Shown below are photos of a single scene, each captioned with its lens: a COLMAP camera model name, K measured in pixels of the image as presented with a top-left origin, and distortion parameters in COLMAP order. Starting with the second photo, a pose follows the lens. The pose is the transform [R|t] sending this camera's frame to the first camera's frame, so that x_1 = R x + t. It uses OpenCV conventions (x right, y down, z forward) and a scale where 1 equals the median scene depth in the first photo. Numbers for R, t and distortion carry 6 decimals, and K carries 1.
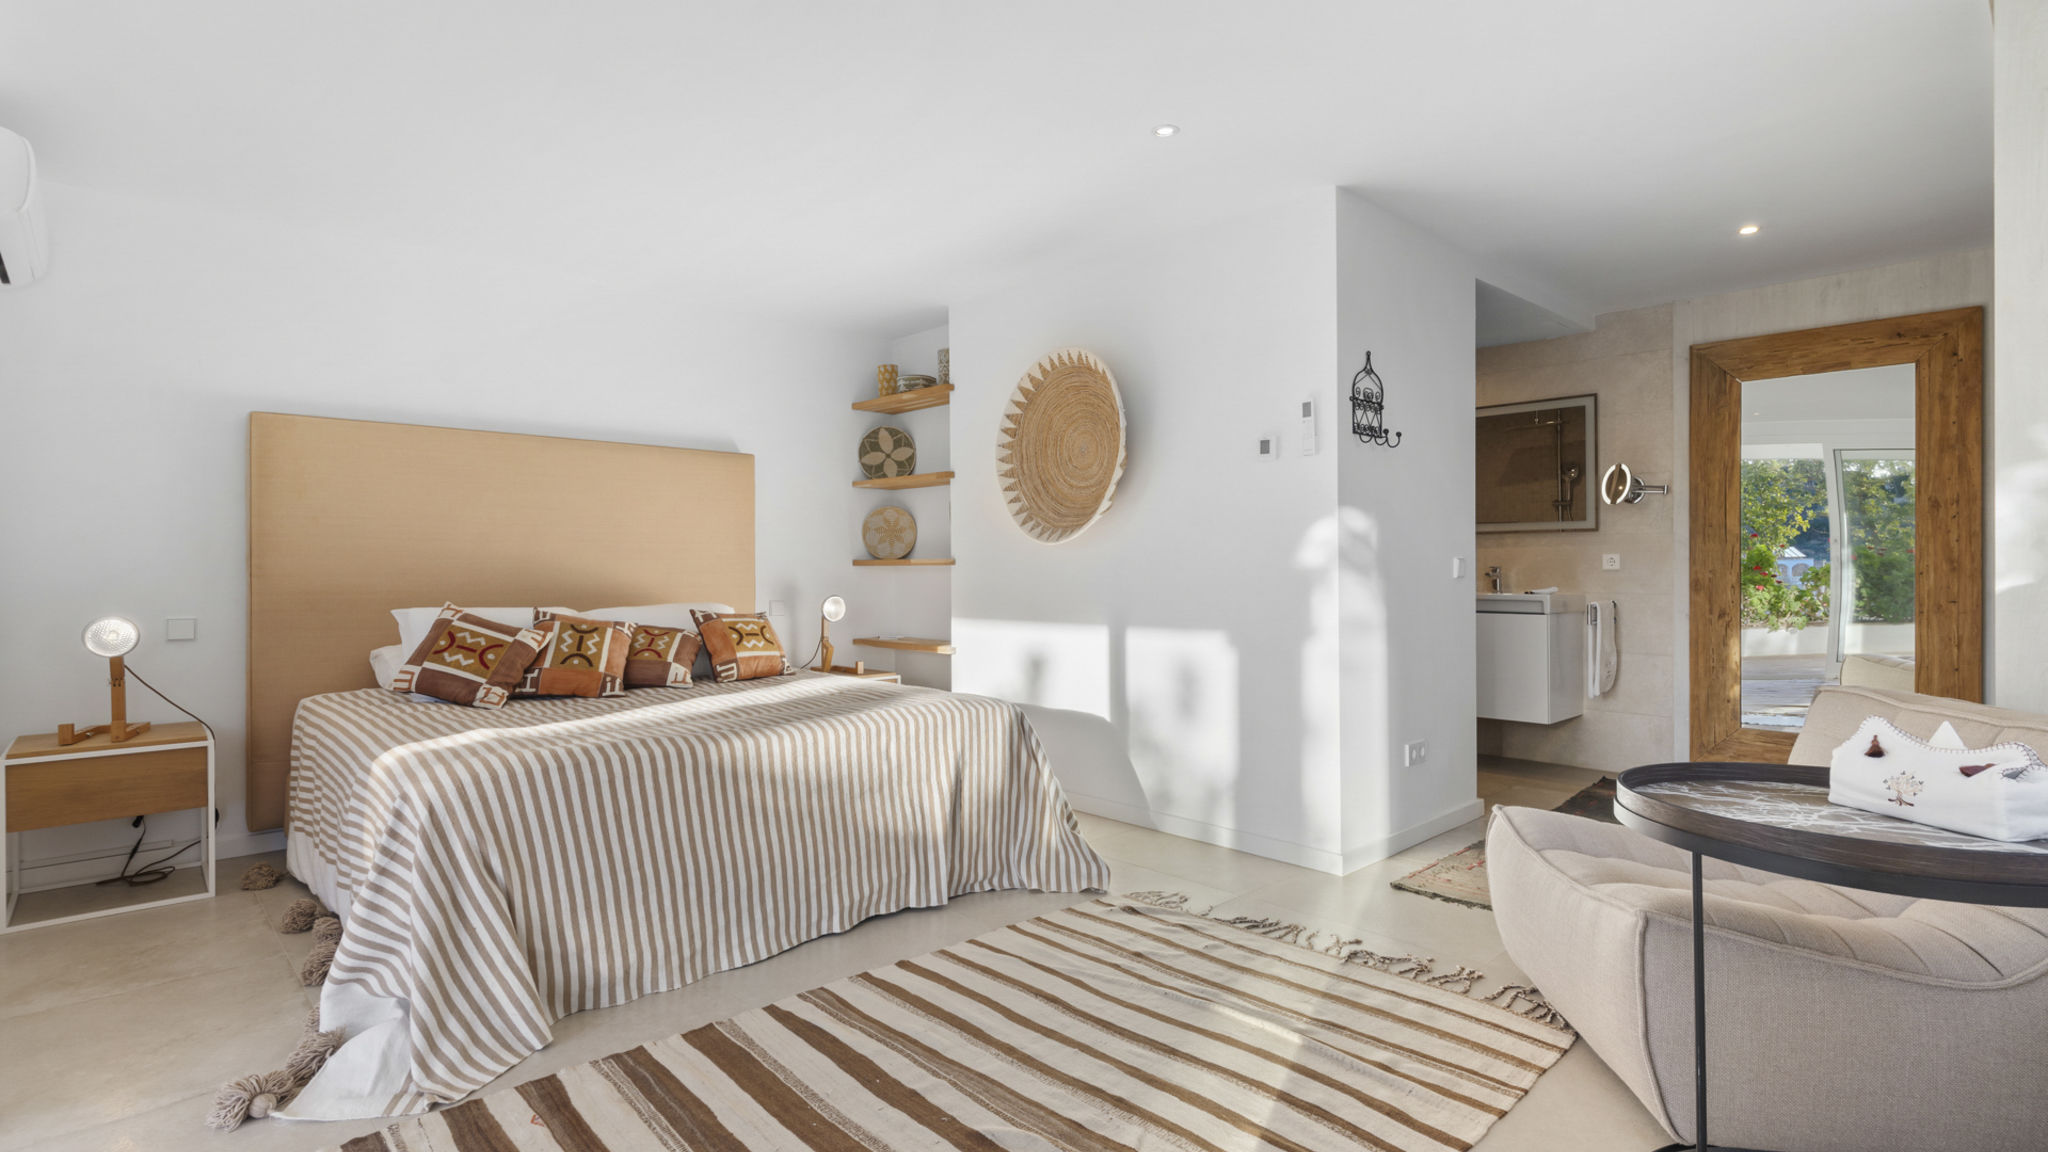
lens RADIAL K [[985.6, 0, 1031.7], [0, 985.6, 563.9], [0, 0, 1]] dist [0.000346, -0.001166]
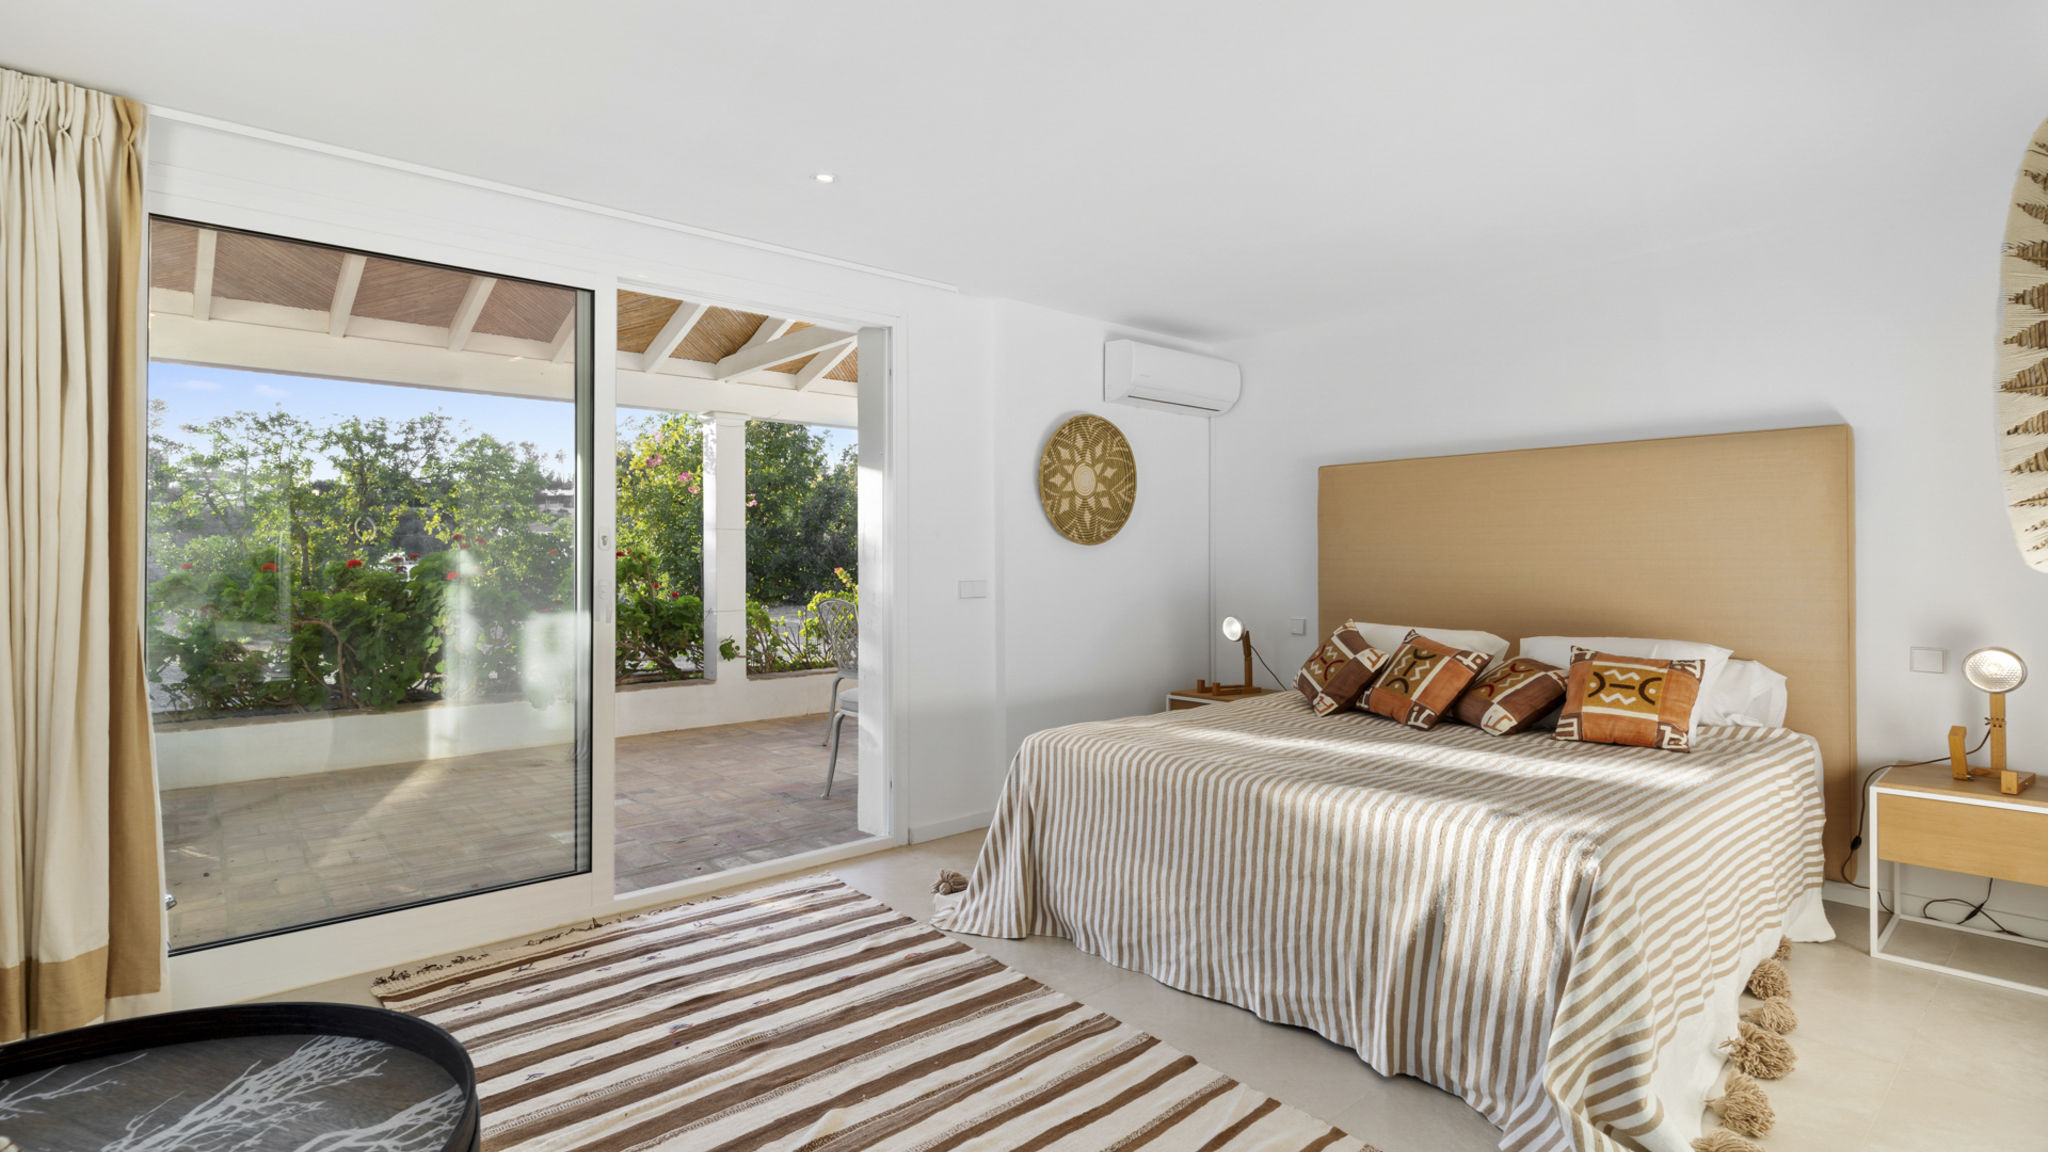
lens RADIAL K [[985.6, 0, 1031.7], [0, 985.6, 563.9], [0, 0, 1]] dist [0.000346, -0.001166]
pose [[-0.029622, -0.014699, -0.999453, 0.539142], [-0.015818, 0.999774, -0.014235, -0.003121], [0.999436, 0.015388, -0.029848, 0.661763]]
